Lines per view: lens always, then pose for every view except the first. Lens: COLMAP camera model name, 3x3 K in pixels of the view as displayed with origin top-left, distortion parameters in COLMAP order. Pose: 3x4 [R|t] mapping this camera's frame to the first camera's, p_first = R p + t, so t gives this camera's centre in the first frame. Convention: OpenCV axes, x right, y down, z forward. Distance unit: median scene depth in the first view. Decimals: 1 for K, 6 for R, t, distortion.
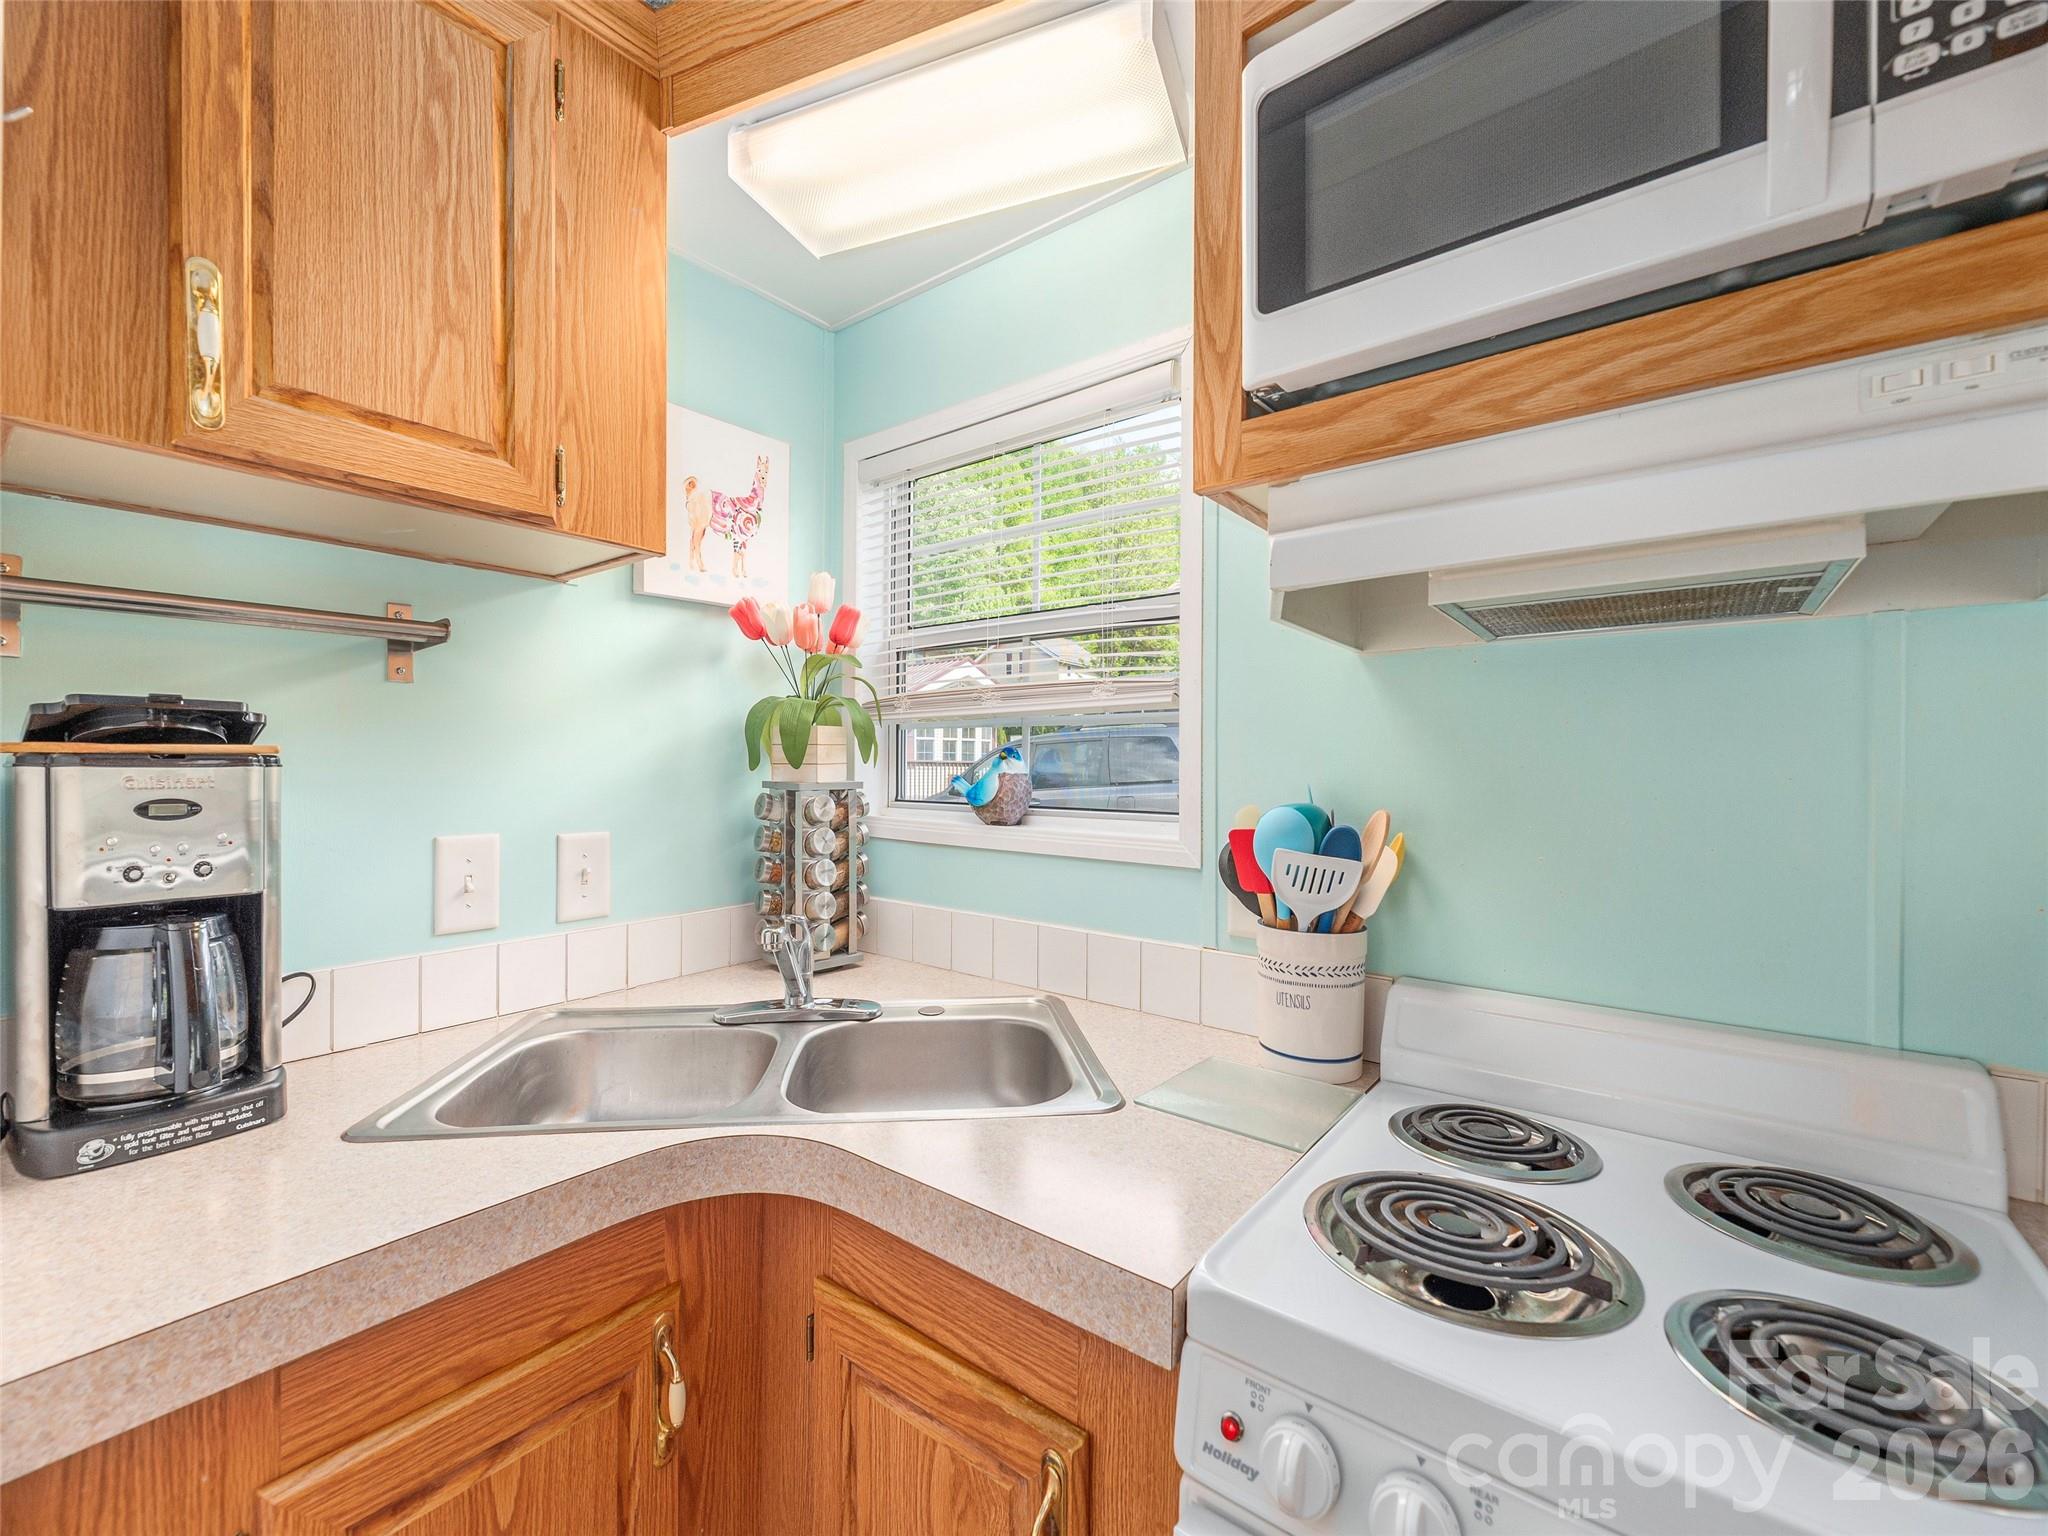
lens RADIAL K [[836.3, 0, 1031.8], [0, 836.3, 755.0], [0, 0, 1]] dist [-0.001766, 0.000722]
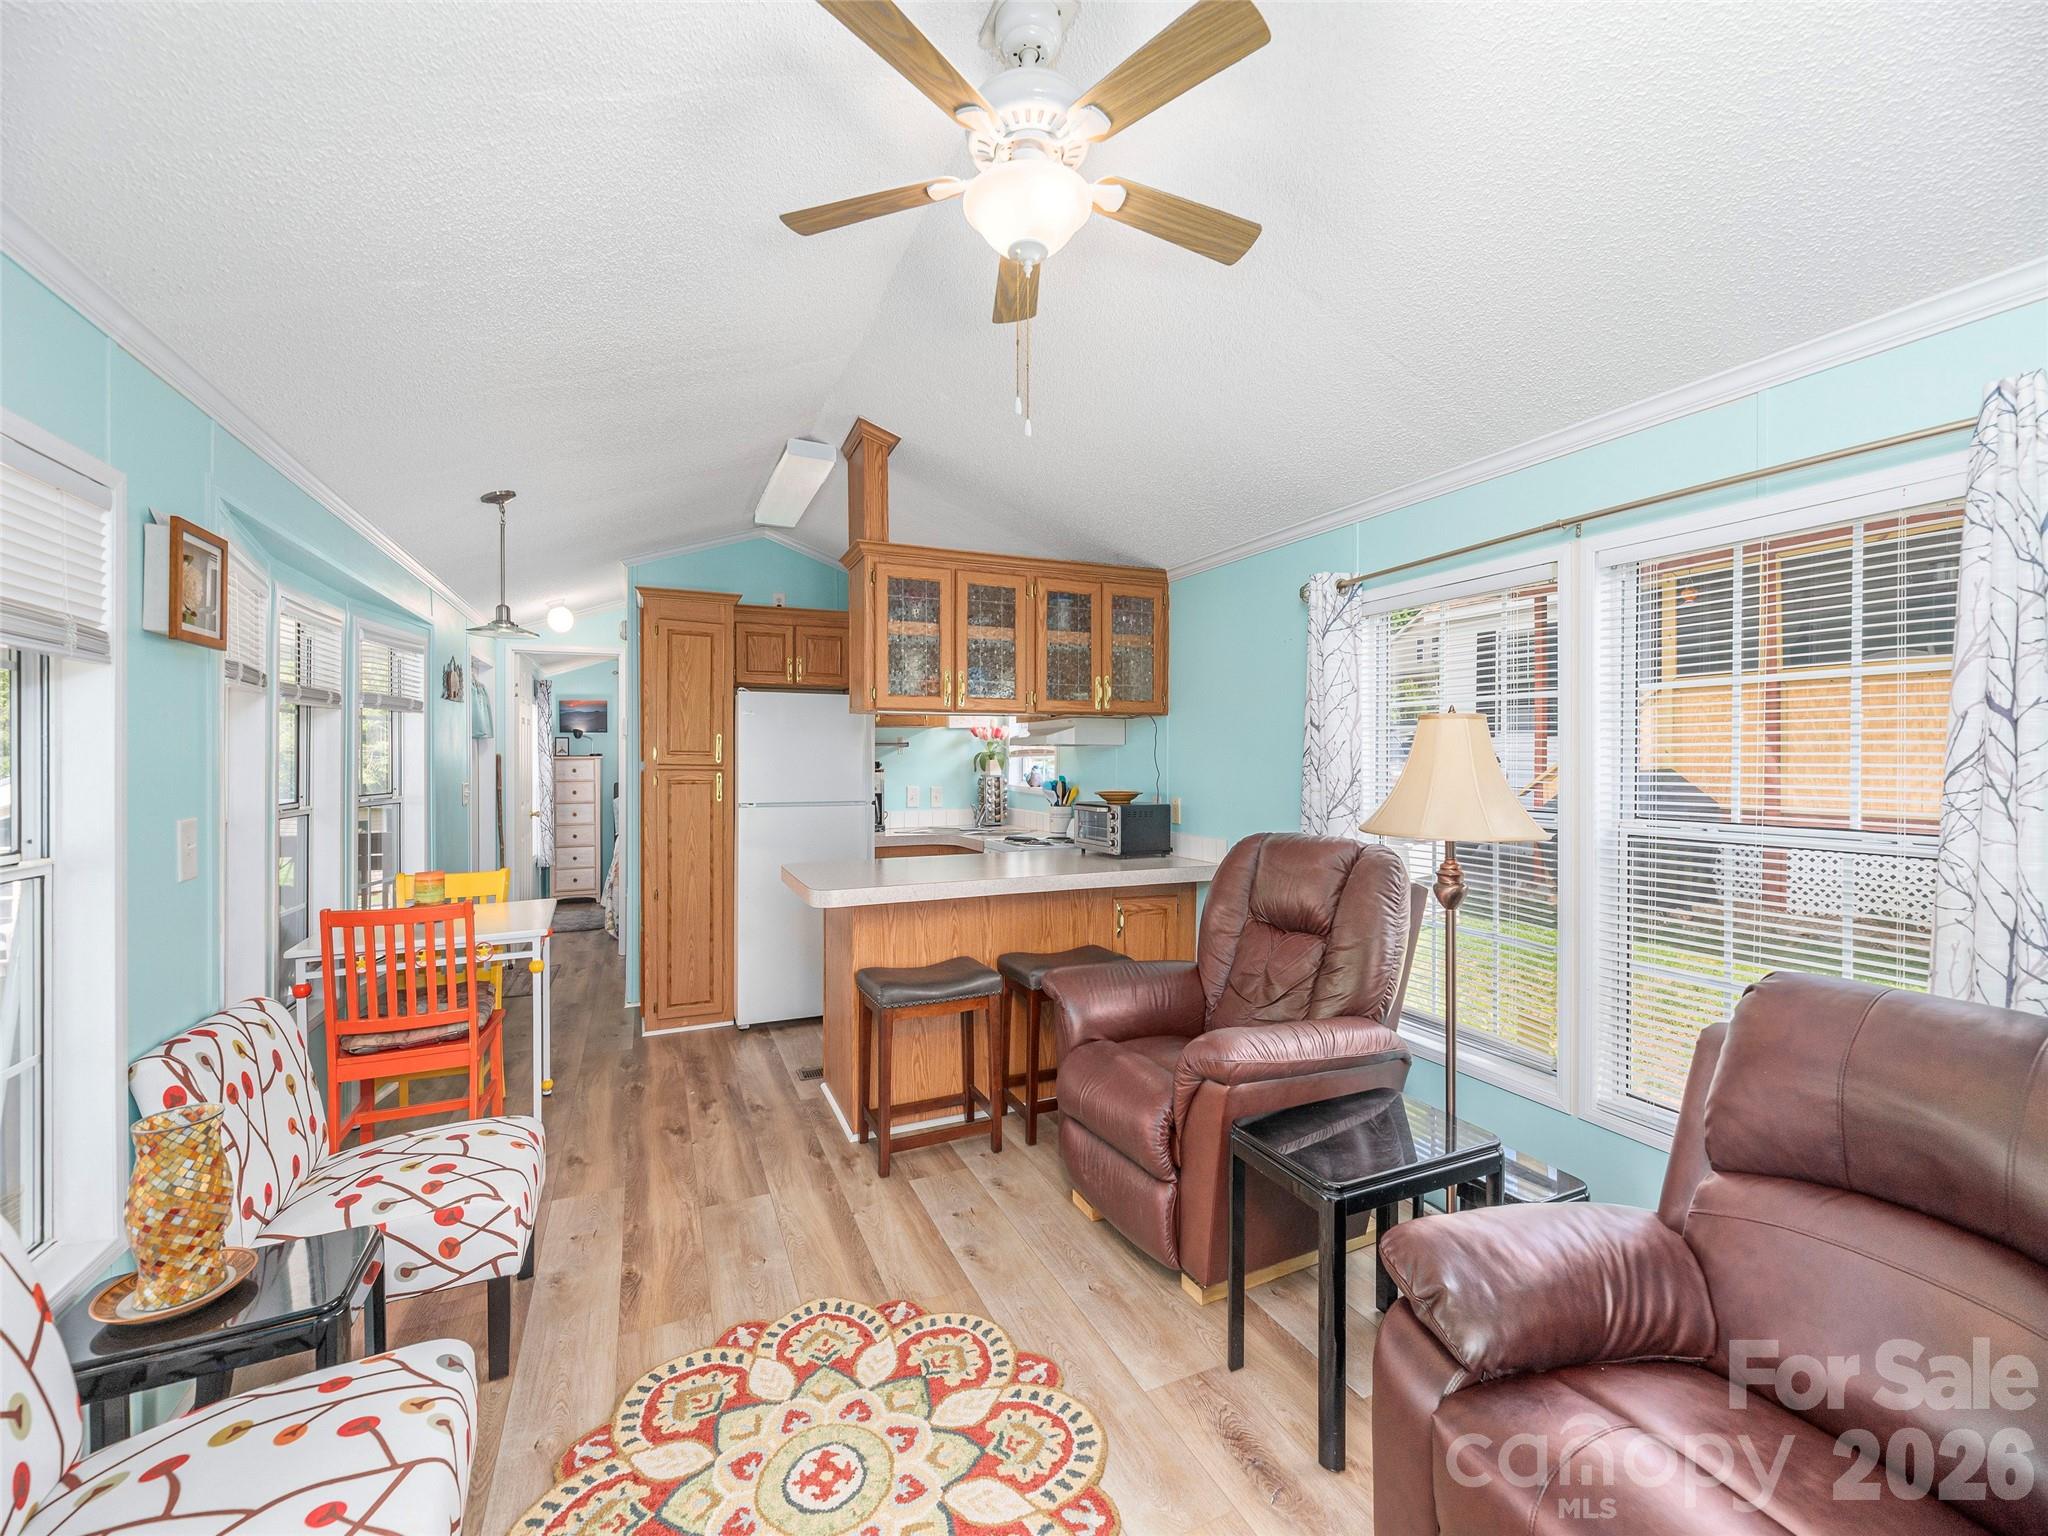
lens RADIAL K [[836.3, 0, 1024.5], [0, 836.3, 769.0], [0, 0, 1]] dist [-0.001766, 0.000722]
pose [[0.882680, 0.003071, -0.469965, 1.868863], [0.008918, 0.999689, 0.023283, -0.092943], [0.469890, -0.024743, 0.882378, -2.546666]]
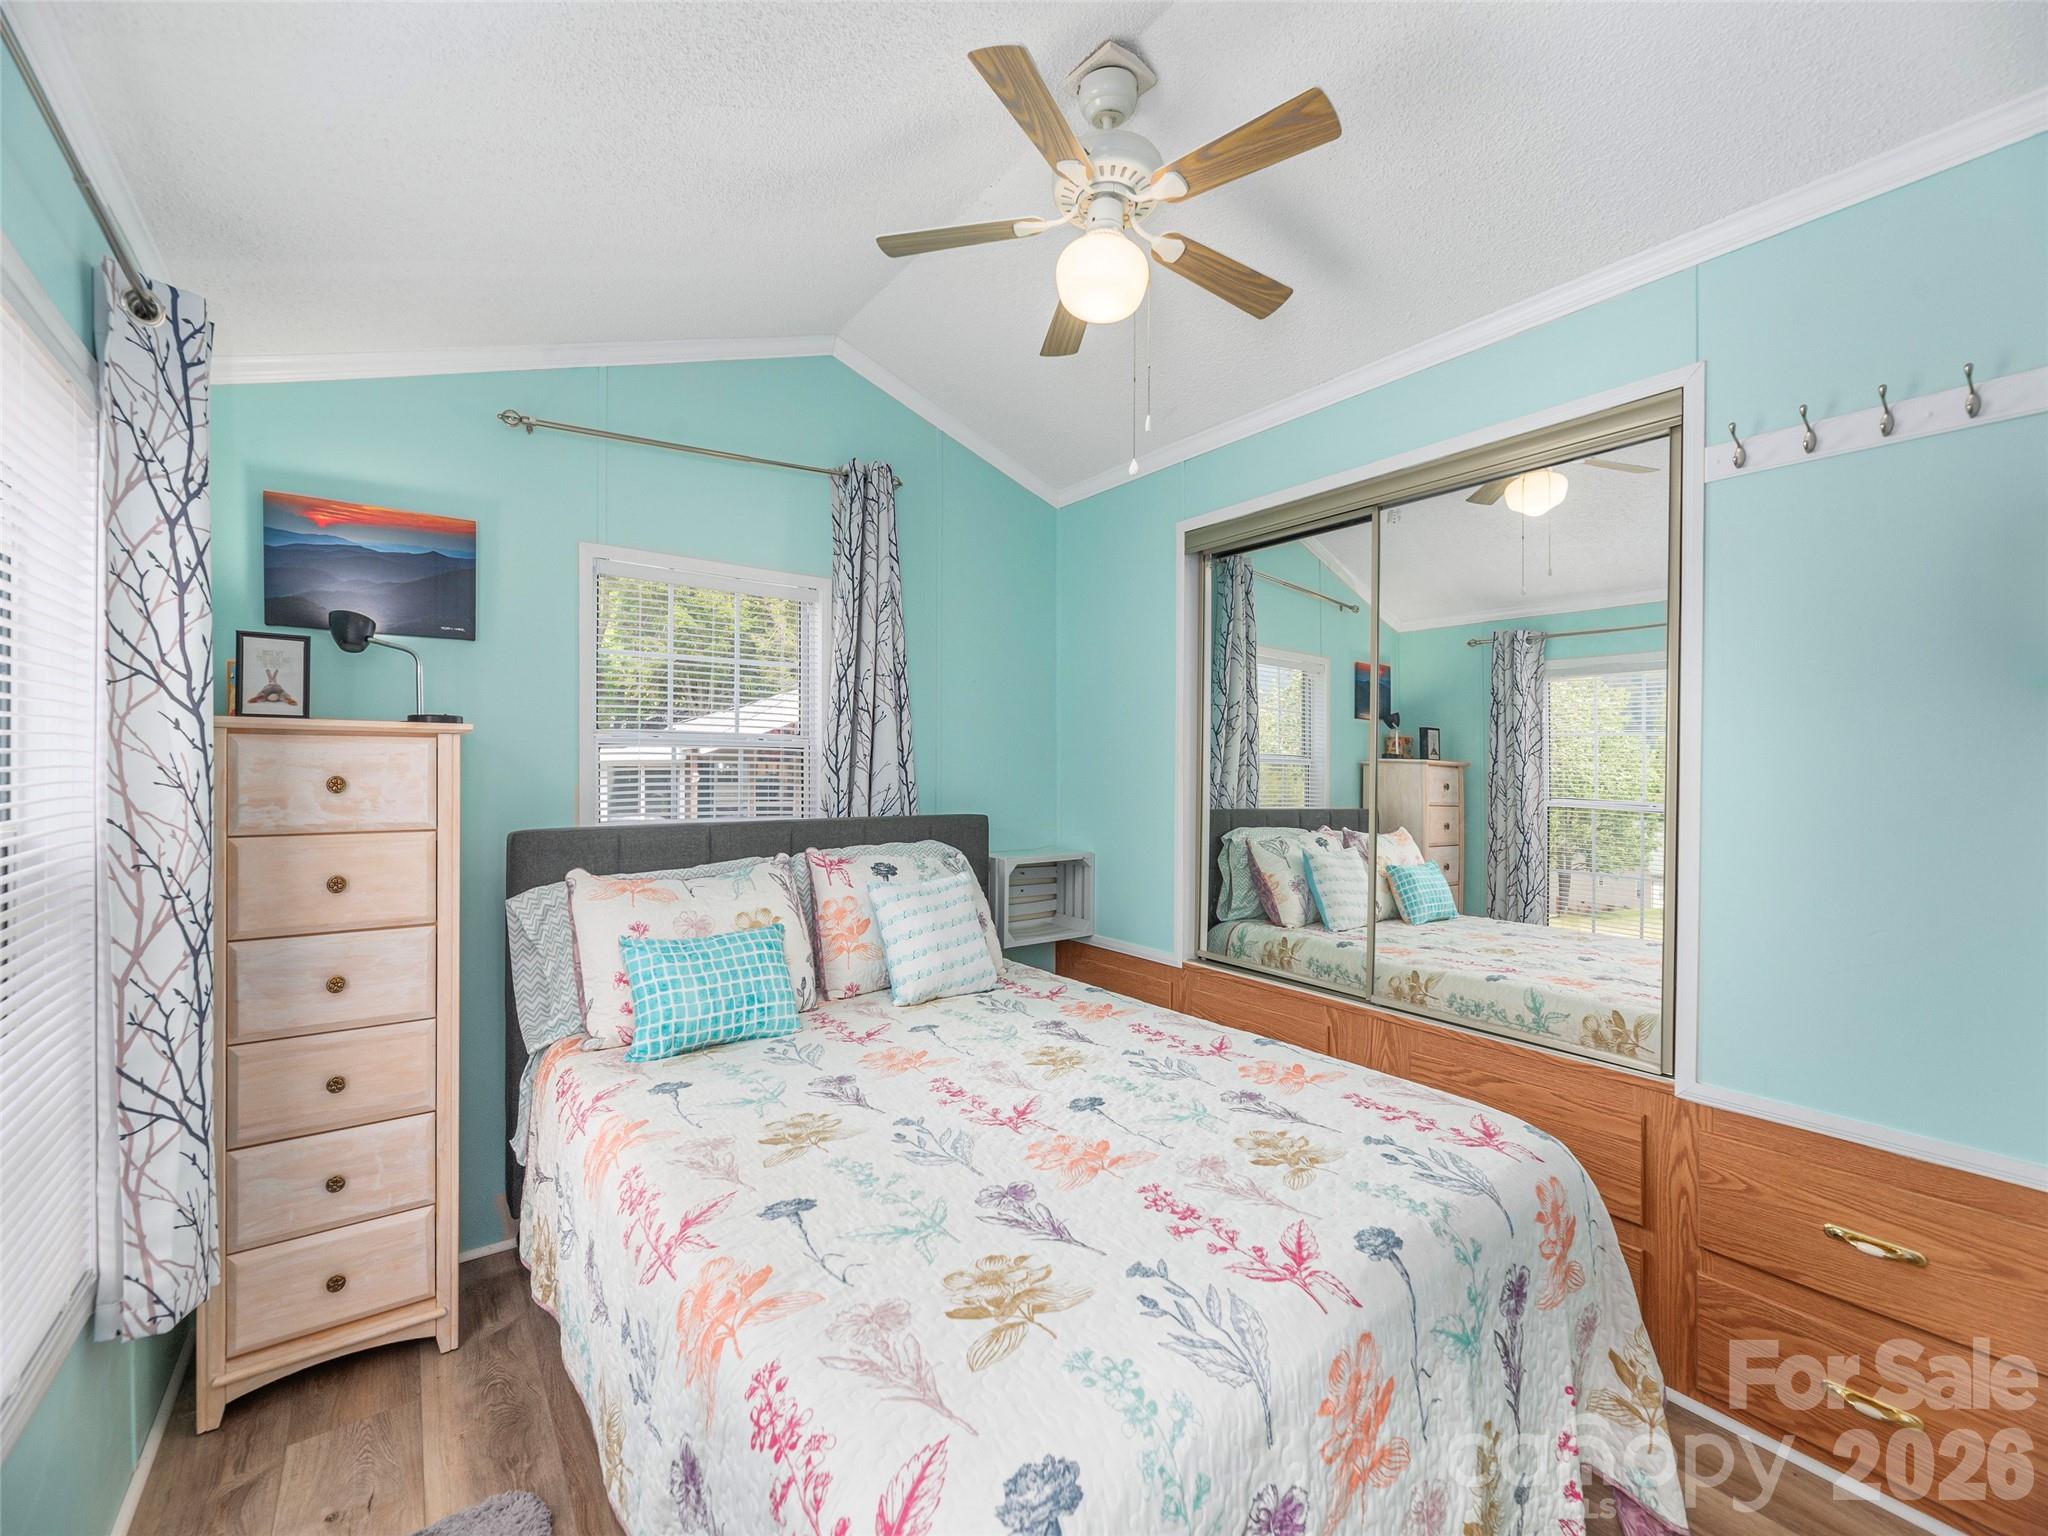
lens RADIAL K [[836.3, 0, 1011.5], [0, 836.3, 771.5], [0, 0, 1]] dist [-0.001766, 0.000722]
pose [[0.960704, -0.000168, -0.277573, -2.614970], [0.003892, 0.999910, 0.012867, 0.000679], [0.277546, -0.013442, 0.960618, 0.390606]]
